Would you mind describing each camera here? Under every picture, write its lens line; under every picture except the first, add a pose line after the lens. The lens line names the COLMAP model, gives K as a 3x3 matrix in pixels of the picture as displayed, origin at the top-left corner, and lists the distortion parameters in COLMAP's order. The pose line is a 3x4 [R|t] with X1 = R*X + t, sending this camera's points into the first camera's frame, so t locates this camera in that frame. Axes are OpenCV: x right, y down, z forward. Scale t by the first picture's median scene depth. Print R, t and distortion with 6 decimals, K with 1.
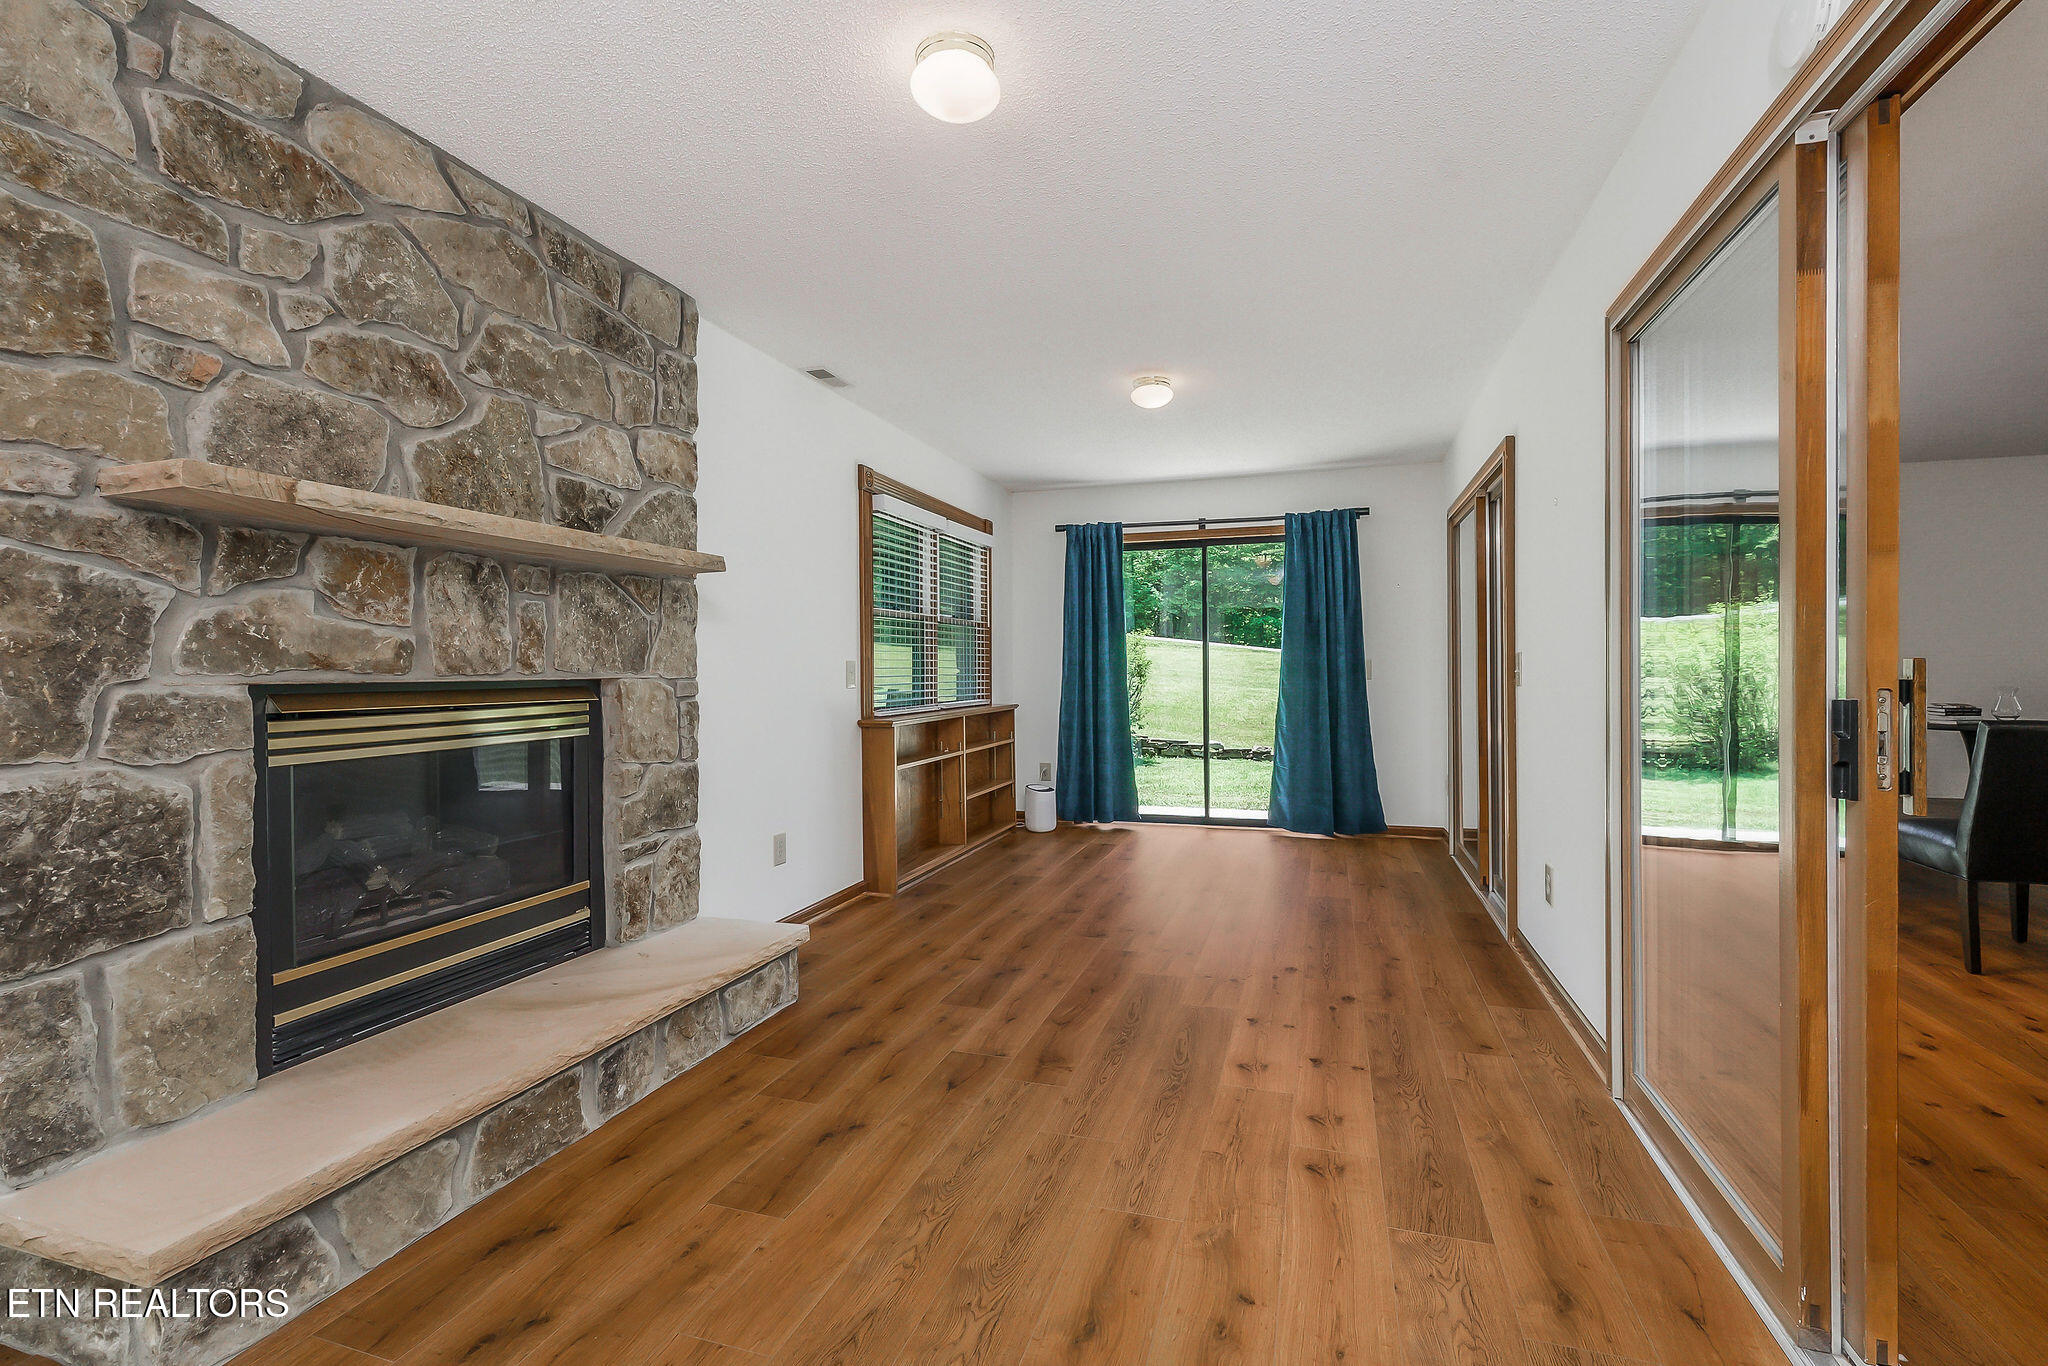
lens RADIAL K [[912.4, 0, 1036.4], [0, 912.4, 679.8], [0, 0, 1]] dist [-0.010320, 0.002195]
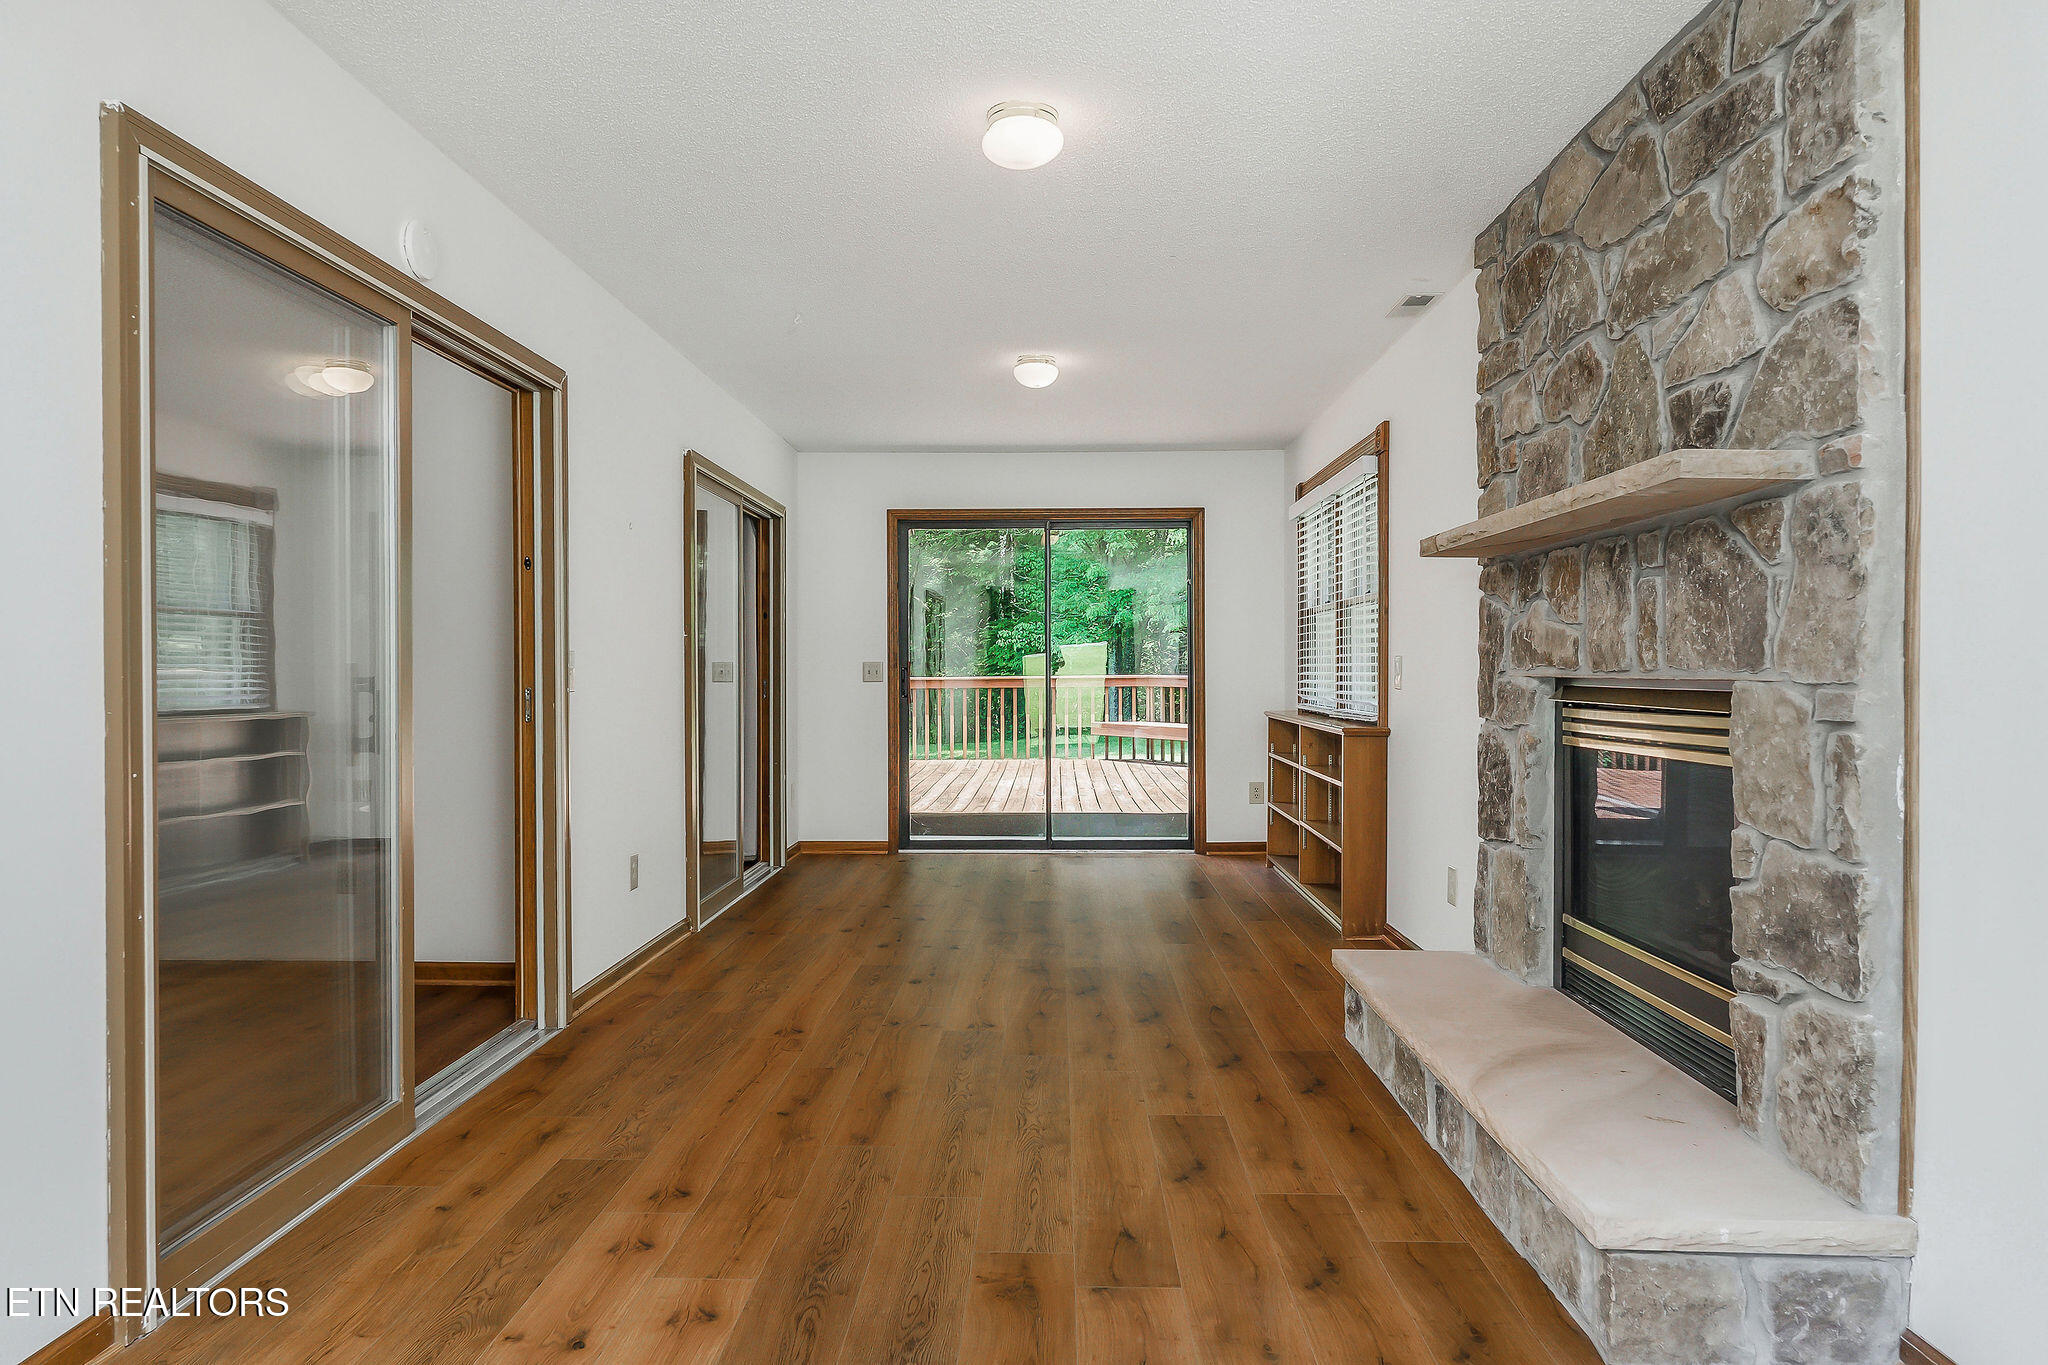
lens RADIAL K [[1272.2, 0, 1035.1], [0, 1272.2, 673.4], [0, 0, 1]] dist [-0.004737, 0.000365]
pose [[-0.959807, 0.009582, -0.280497, 0.270137], [0.004733, 0.999827, 0.017961, -0.028673], [0.280621, 0.015911, -0.959687, 2.018787]]
